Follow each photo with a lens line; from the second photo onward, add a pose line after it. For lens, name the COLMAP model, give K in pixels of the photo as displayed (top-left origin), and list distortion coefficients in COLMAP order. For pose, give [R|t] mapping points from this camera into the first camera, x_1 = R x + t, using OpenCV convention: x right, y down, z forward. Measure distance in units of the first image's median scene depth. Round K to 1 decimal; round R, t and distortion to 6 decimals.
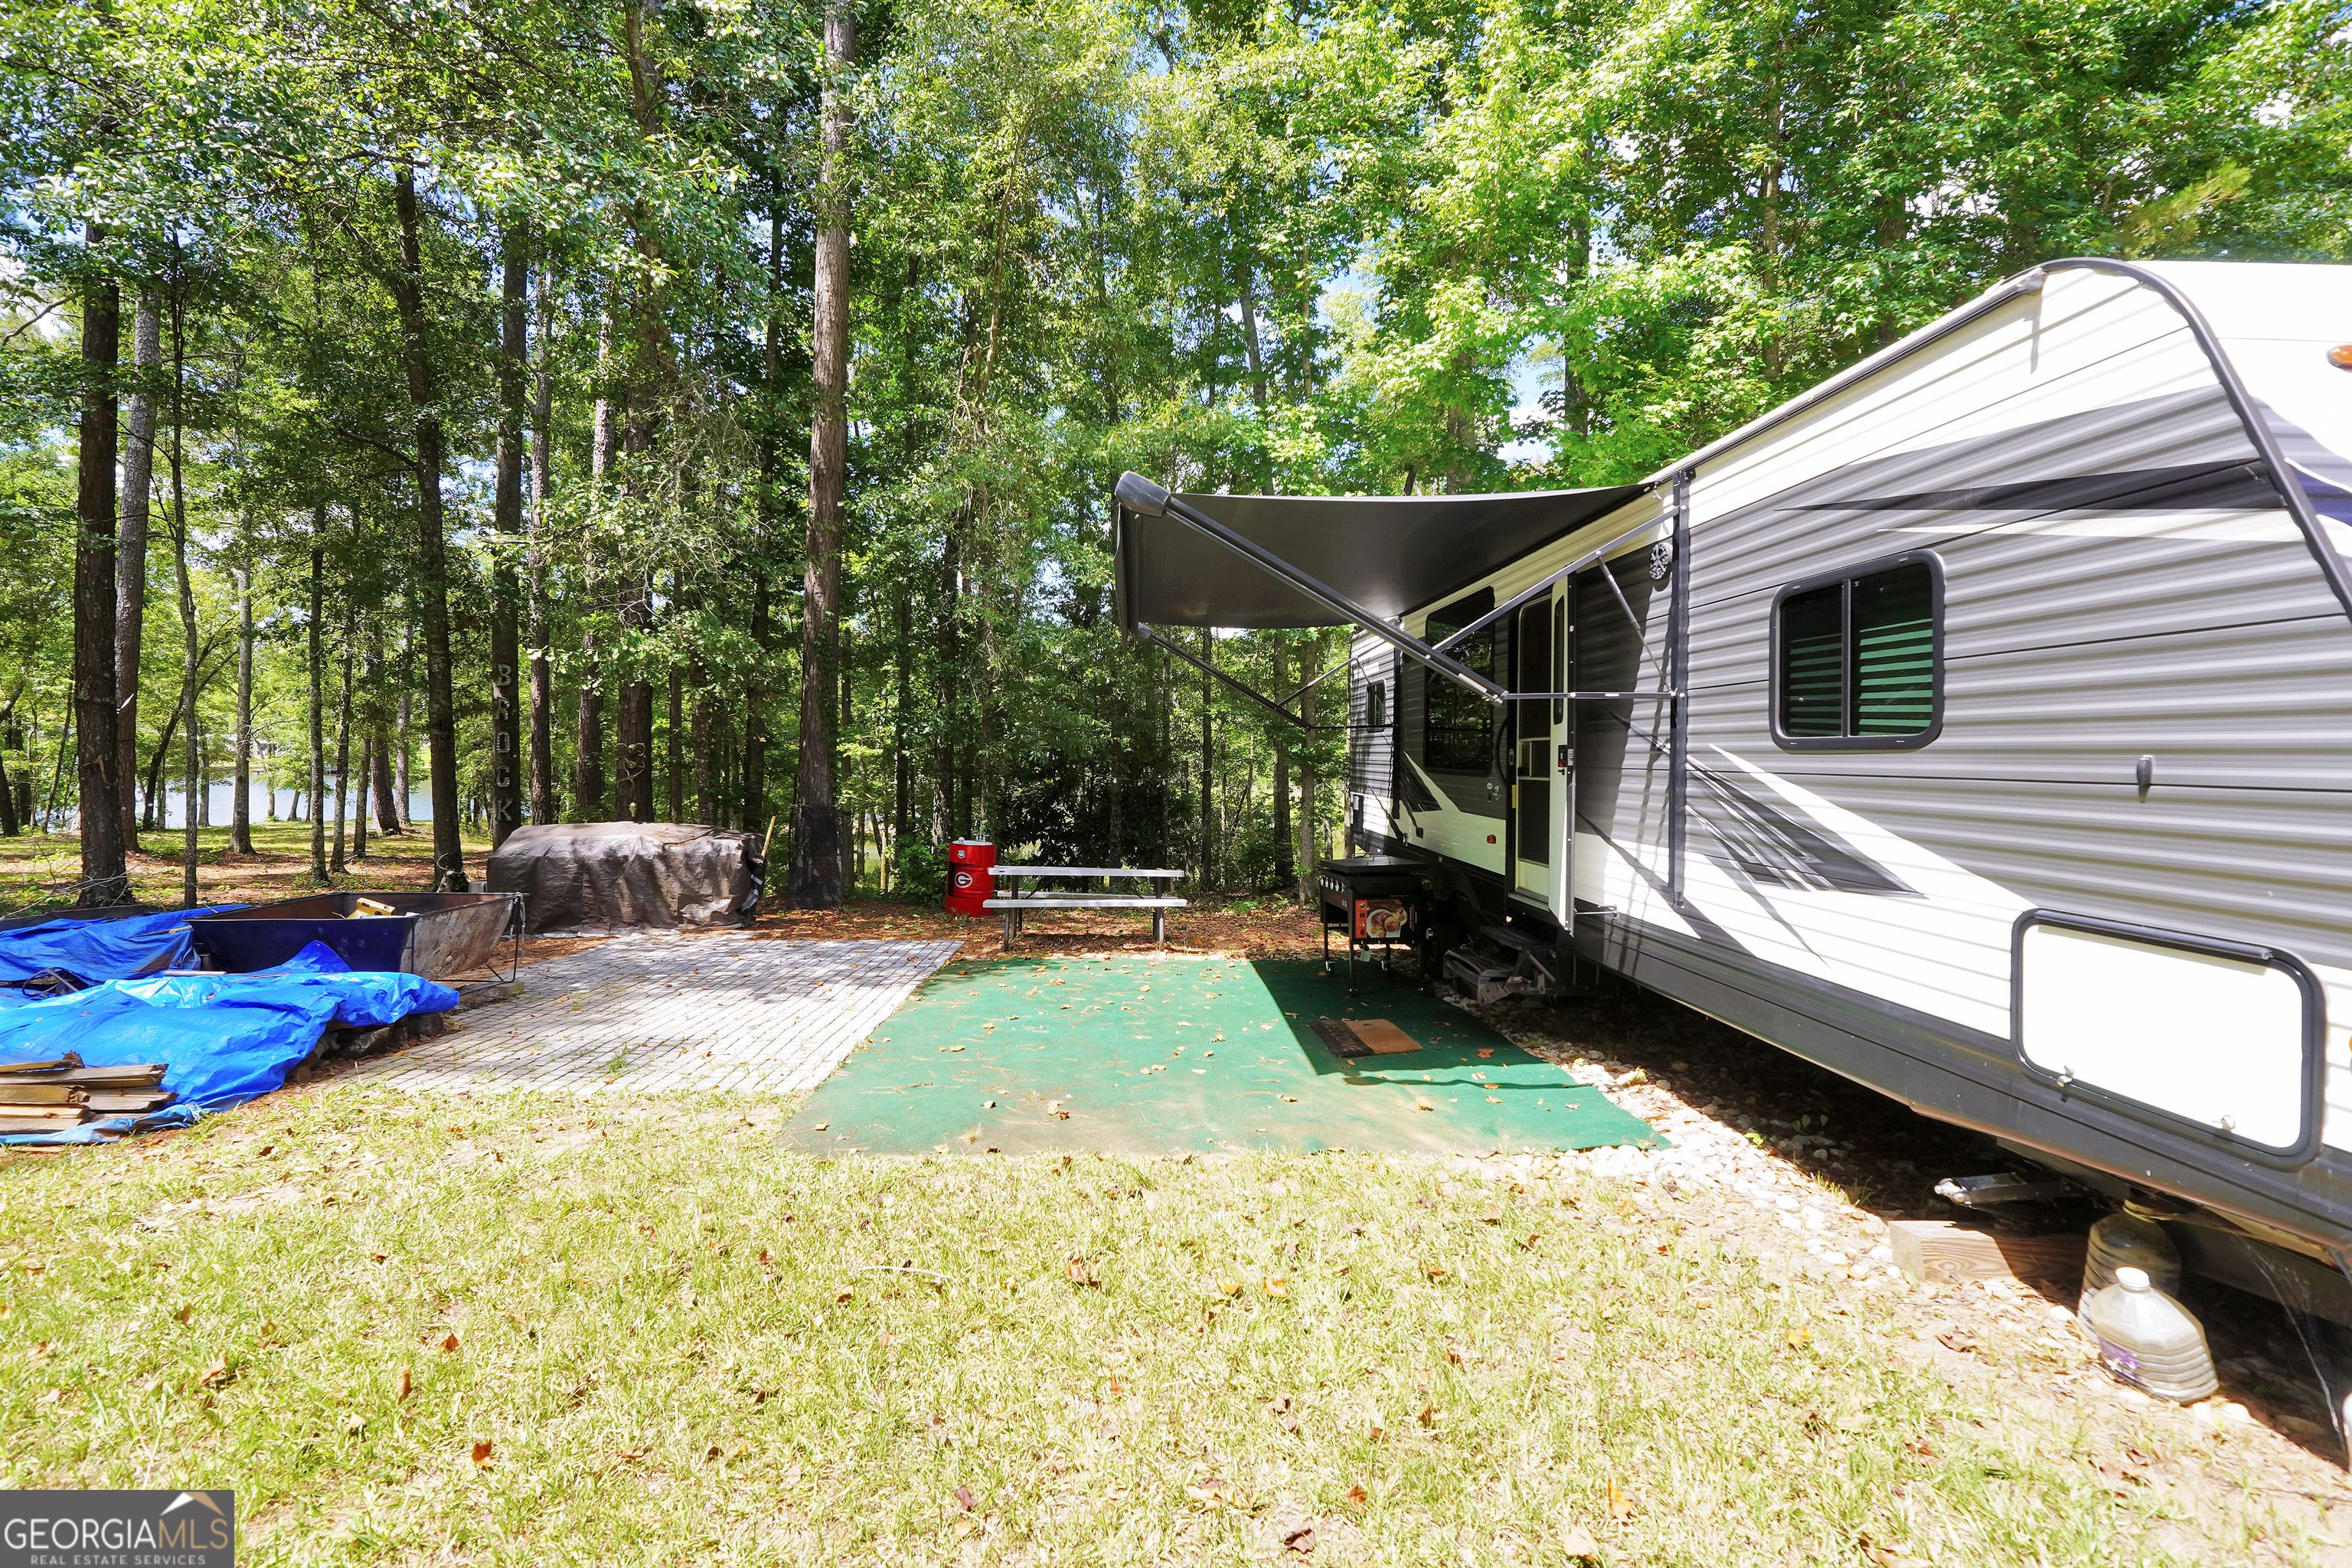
lens RADIAL K [[993.5, 0, 1143.0], [0, 993.5, 746.4], [0, 0, 1]] dist [-0.009887, 0.000870]
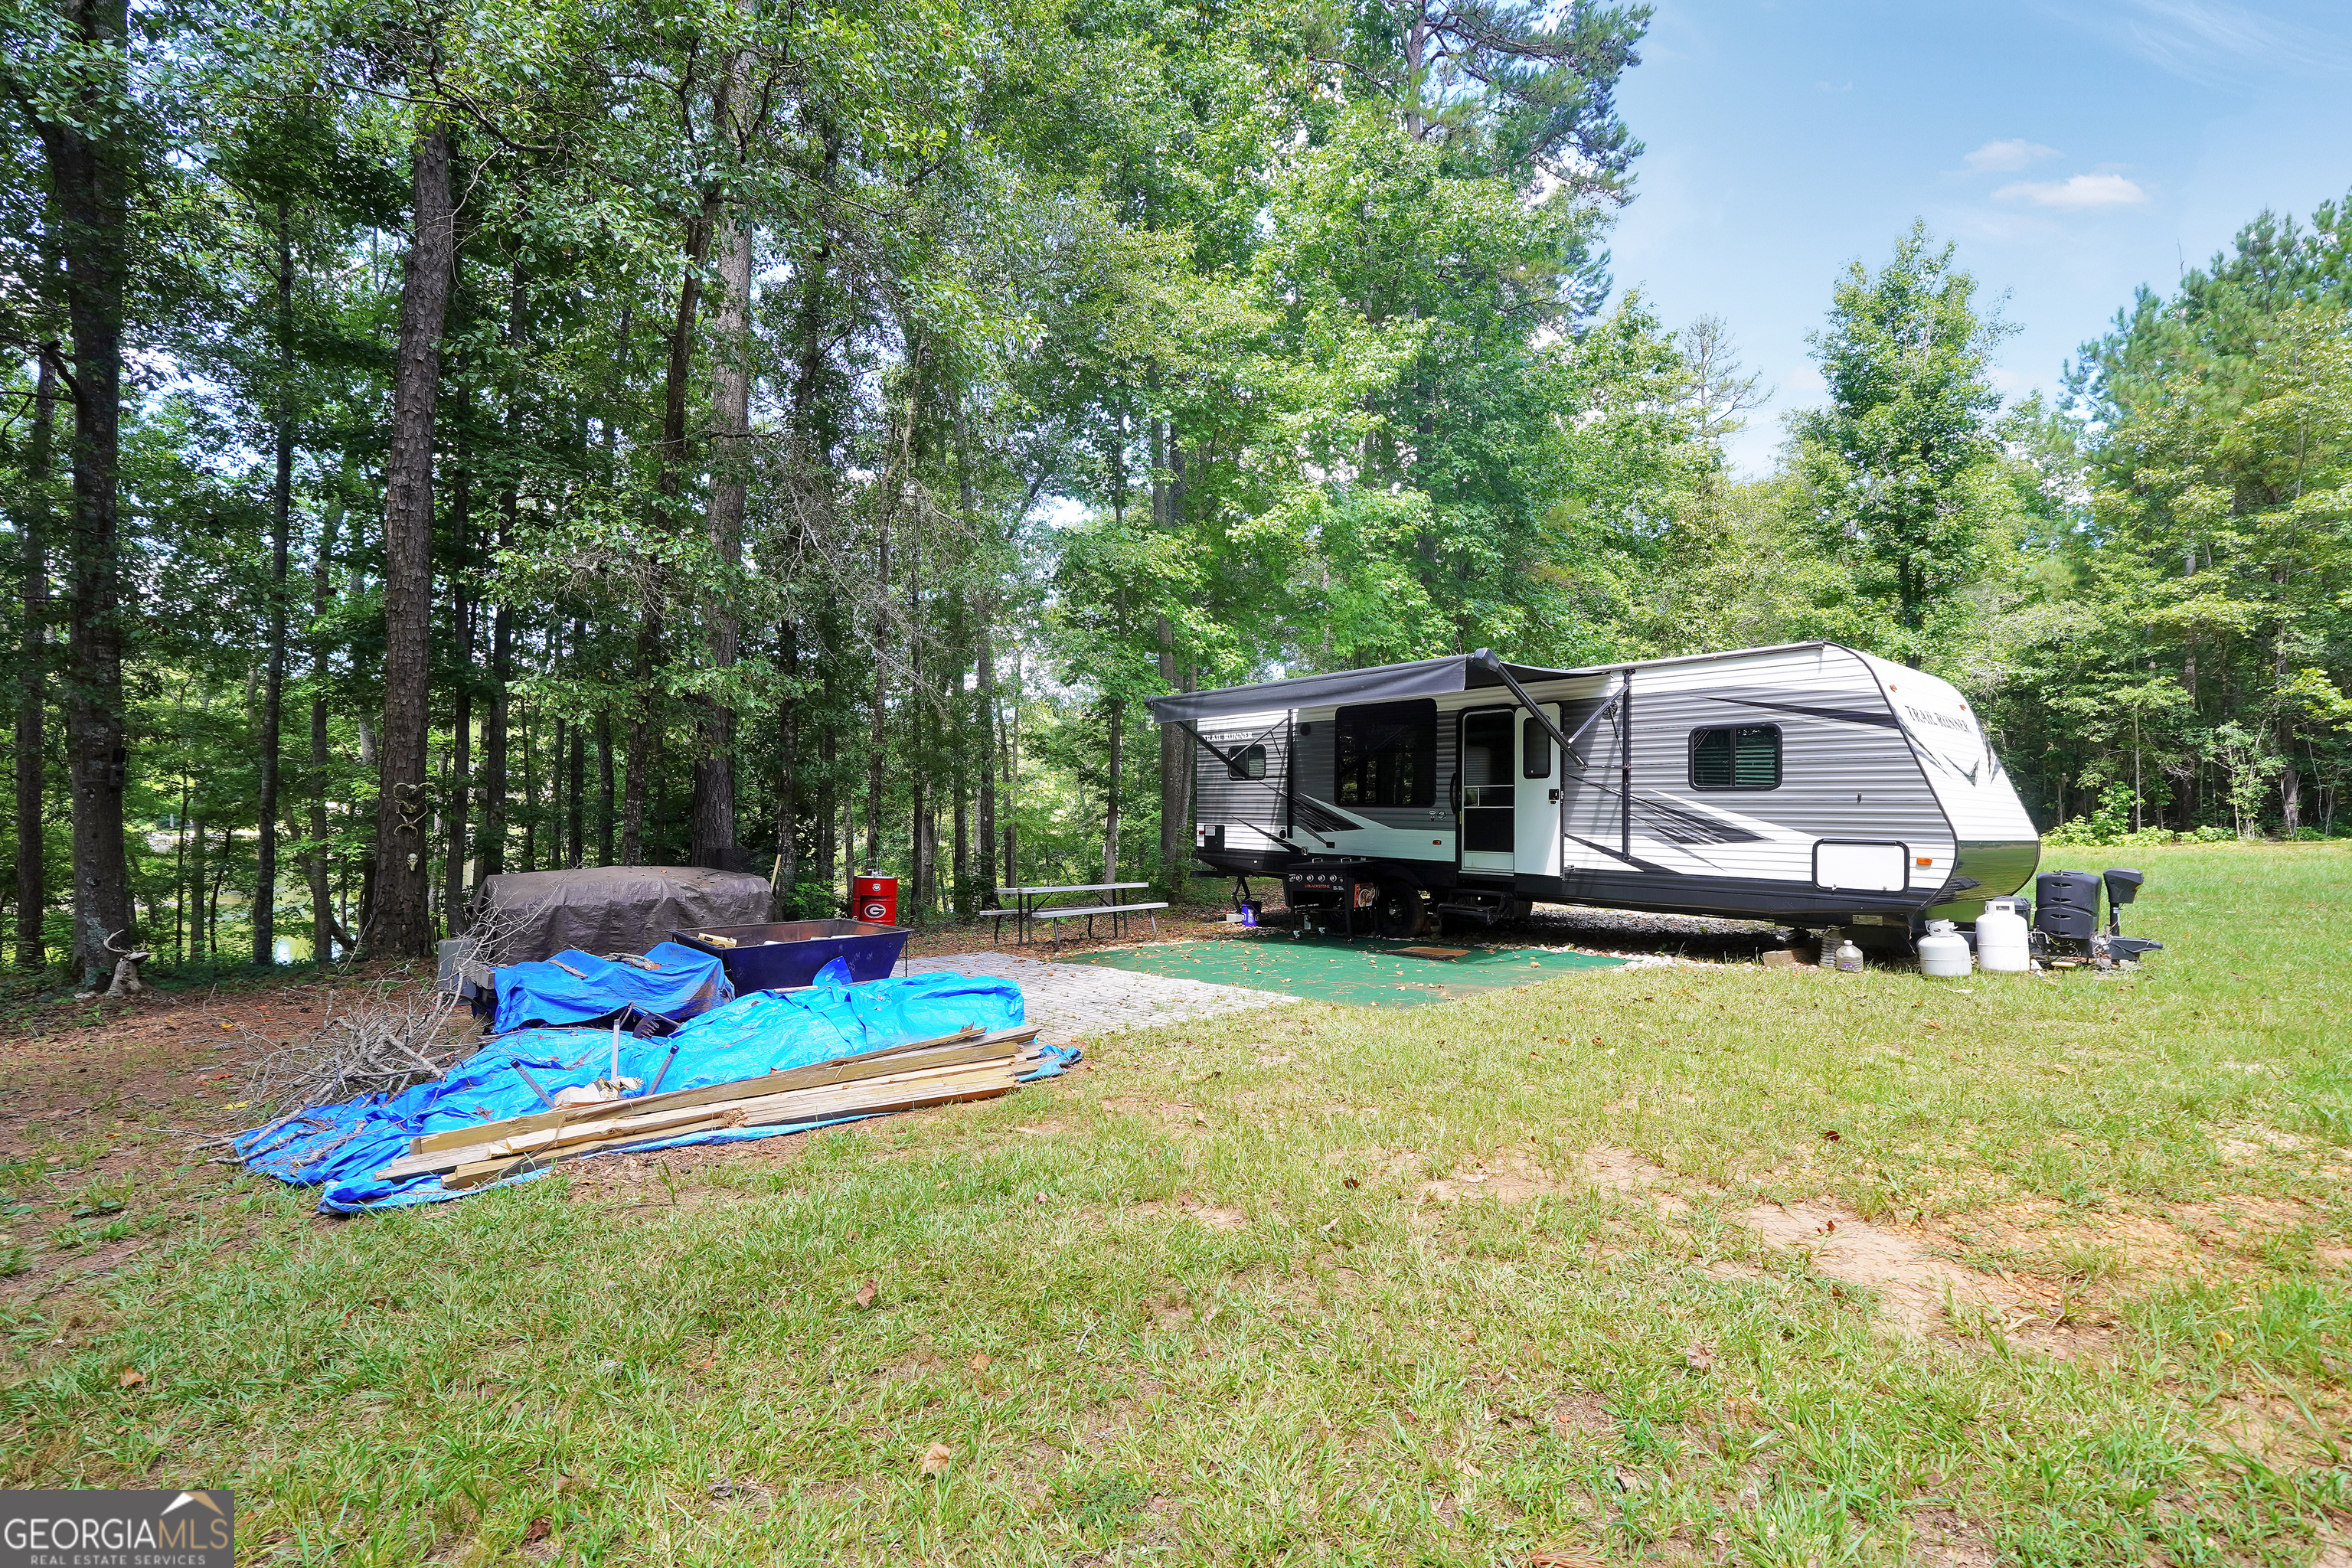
lens RADIAL K [[993.5, 0, 1179.3], [0, 993.5, 795.4], [0, 0, 1]] dist [-0.009887, 0.000870]
pose [[0.796972, 0.000467, 0.604016, -1.922089], [-0.002875, 0.999991, 0.003020, 0.011514], [-0.604009, -0.004144, 0.796967, -0.227821]]
